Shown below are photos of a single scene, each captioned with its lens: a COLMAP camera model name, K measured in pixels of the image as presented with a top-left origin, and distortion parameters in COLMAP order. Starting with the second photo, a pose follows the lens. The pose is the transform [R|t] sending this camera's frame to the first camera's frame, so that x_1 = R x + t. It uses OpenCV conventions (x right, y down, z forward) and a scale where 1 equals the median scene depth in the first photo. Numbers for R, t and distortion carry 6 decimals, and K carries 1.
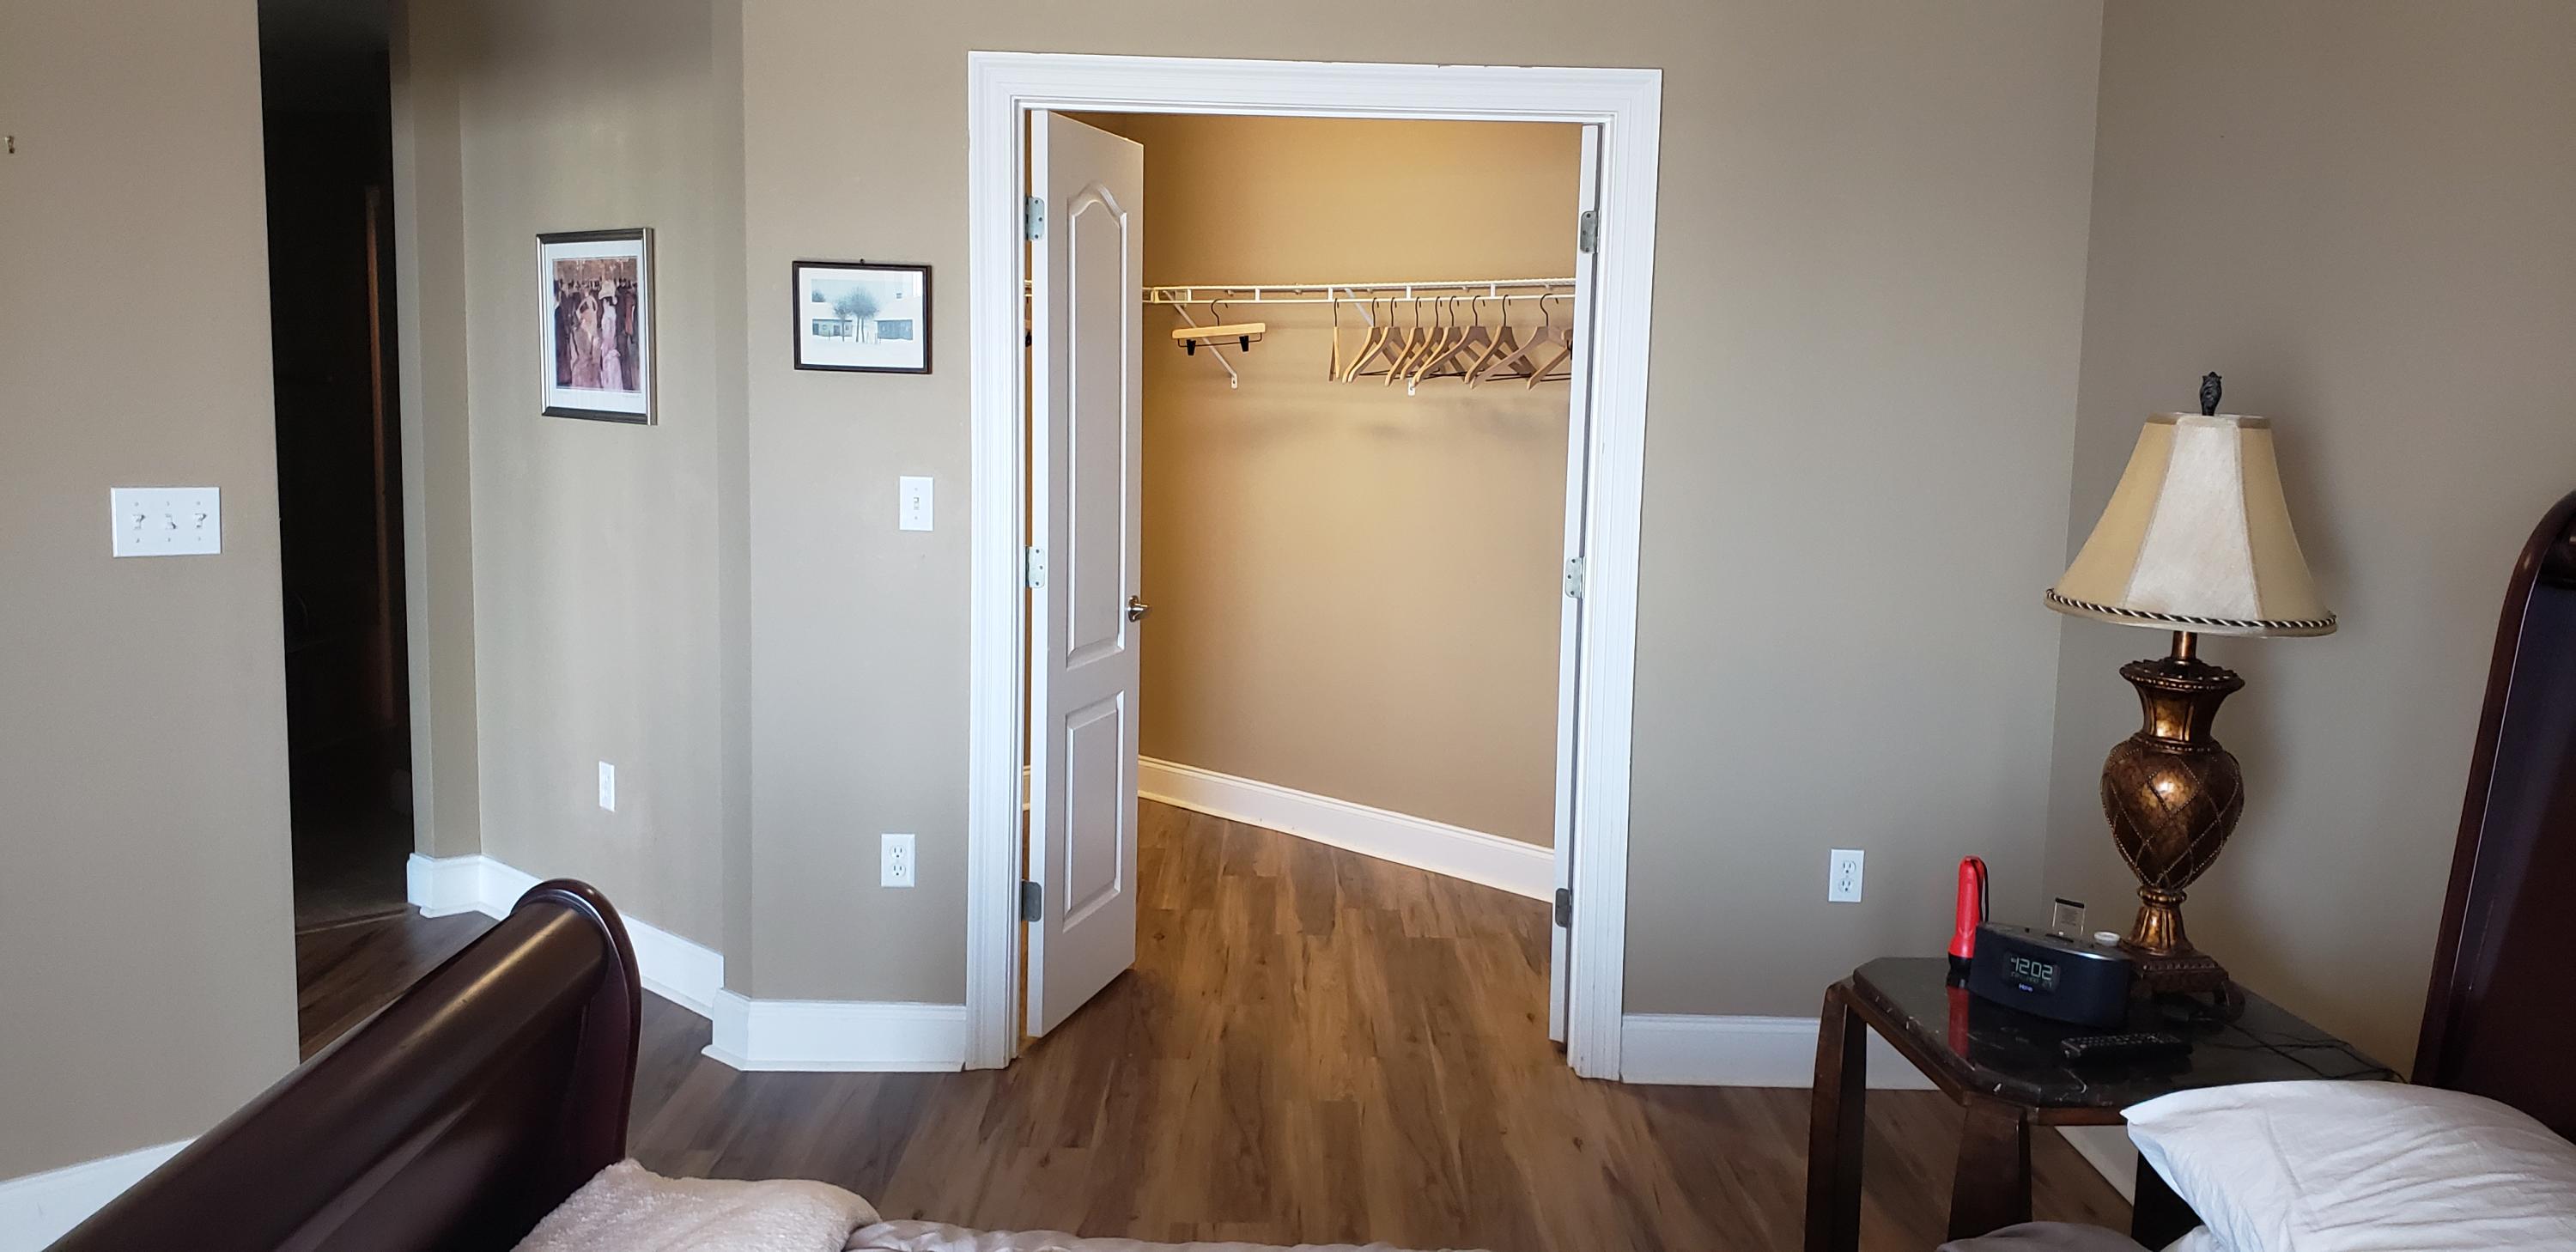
lens RADIAL K [[2007.0, 0, 1287.8], [0, 2007.0, 646.9], [0, 0, 1]] dist [0.039255, -0.040160]
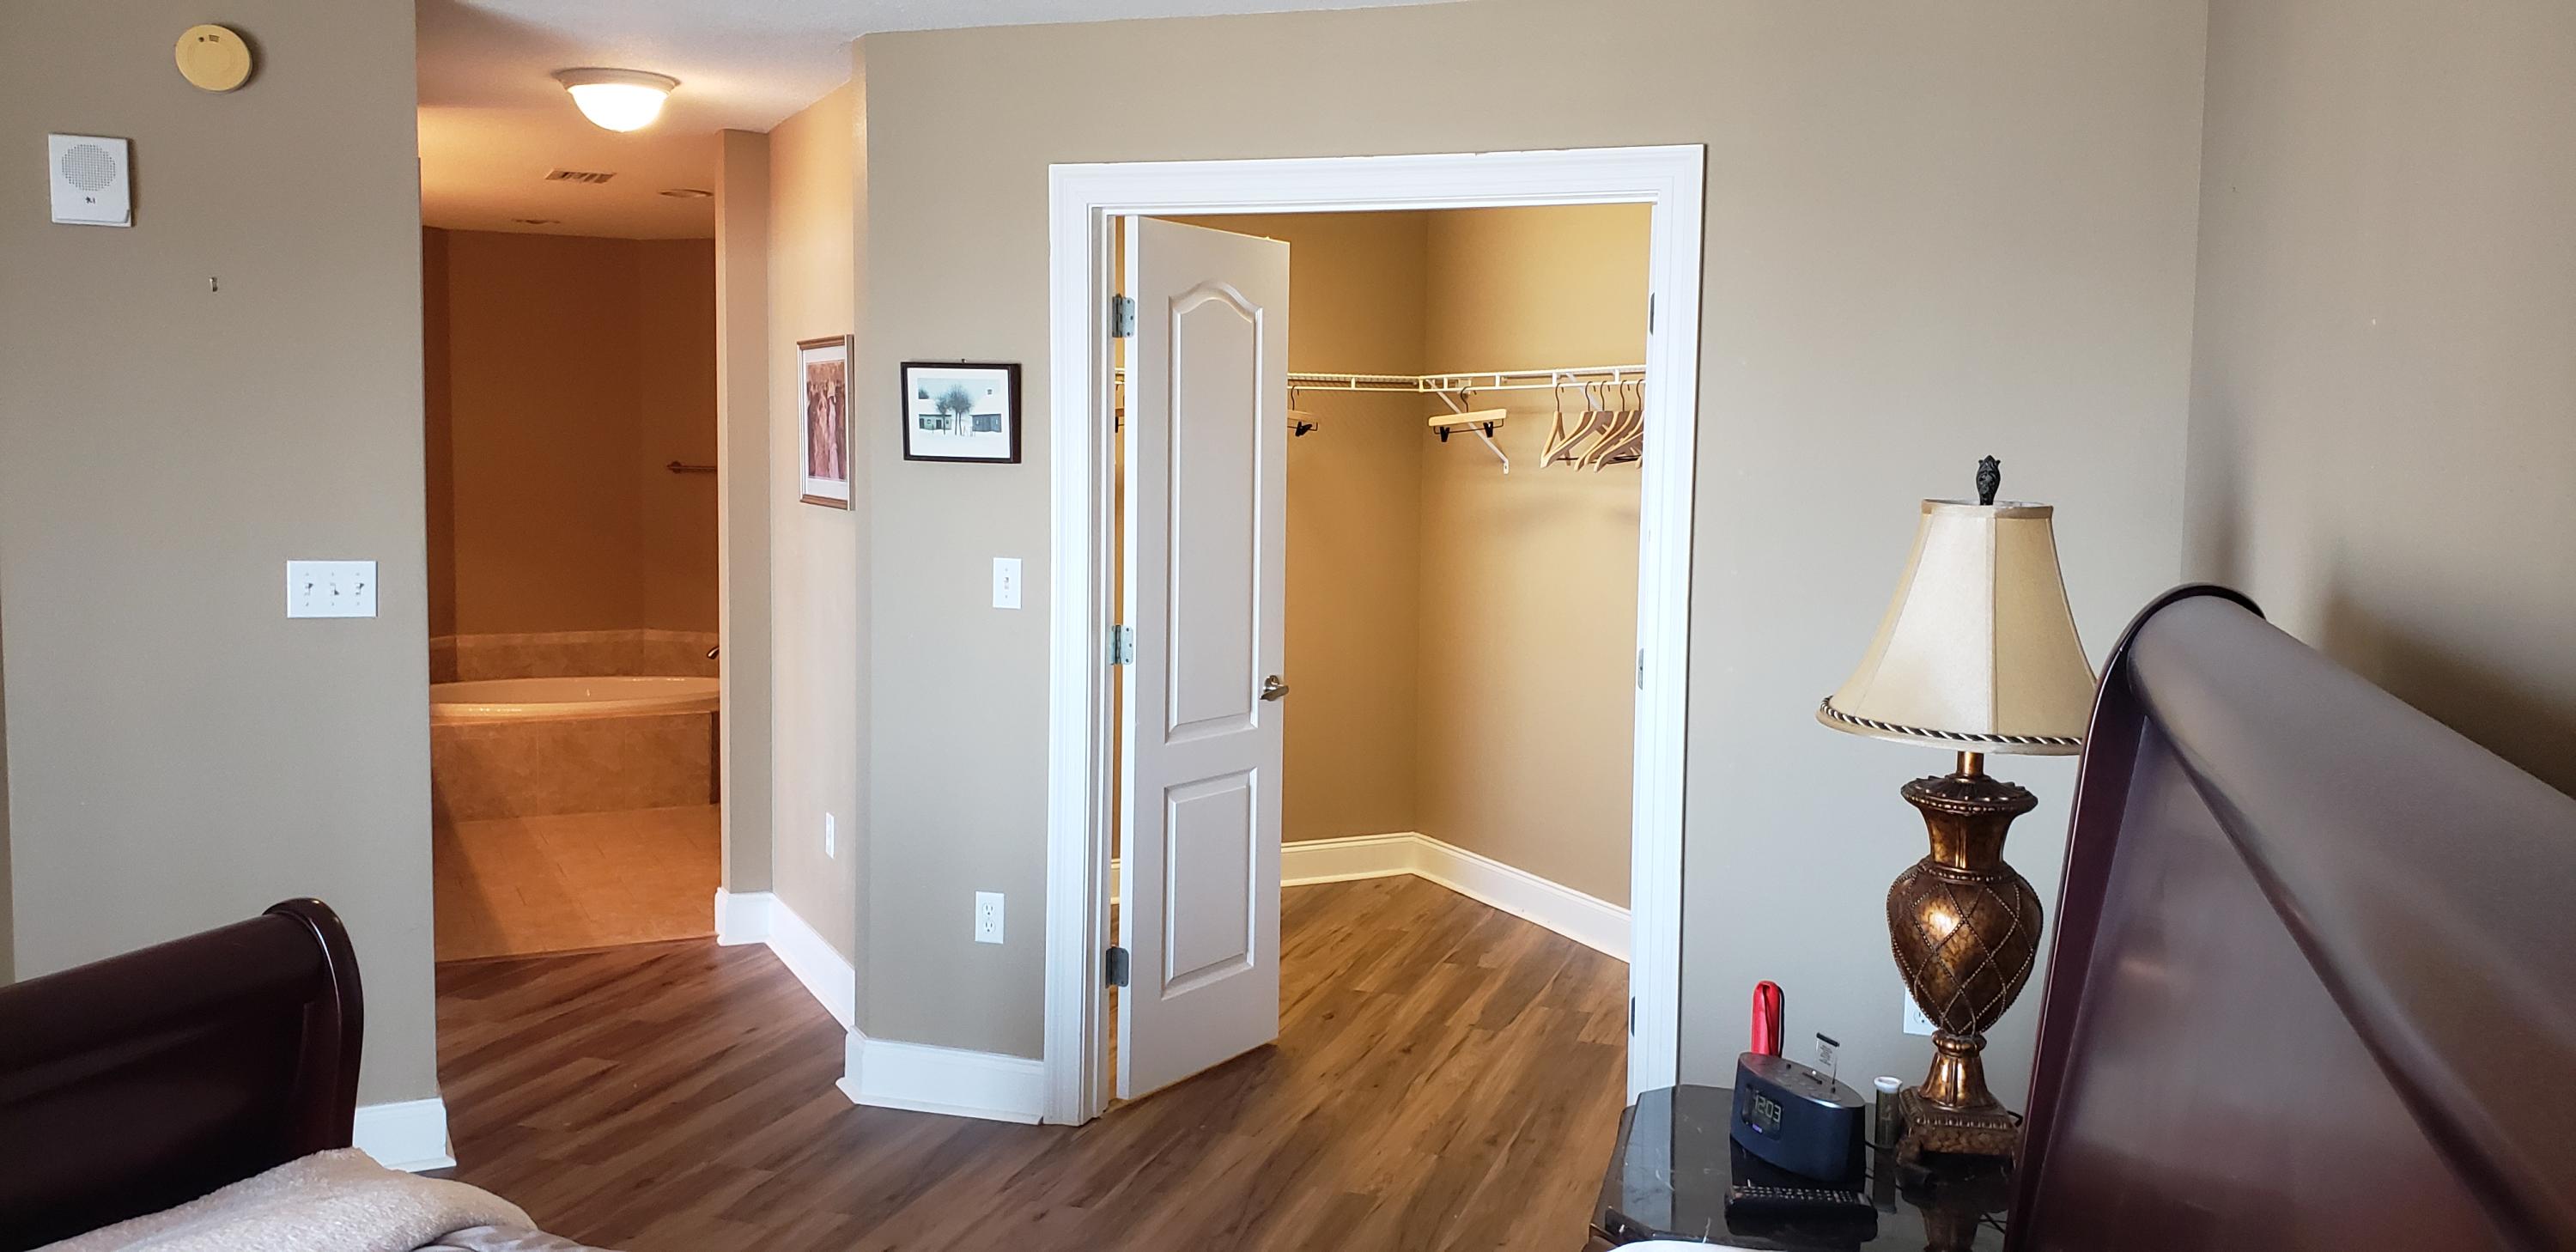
lens RADIAL K [[2007.0, 0, 1282.5], [0, 2007.0, 614.4], [0, 0, 1]] dist [0.039255, -0.040160]
pose [[0.943357, 0.019424, -0.331209, 0.298973], [-0.038519, 0.997946, -0.051187, -0.005442], [0.329535, 0.061046, 0.942168, 0.038343]]
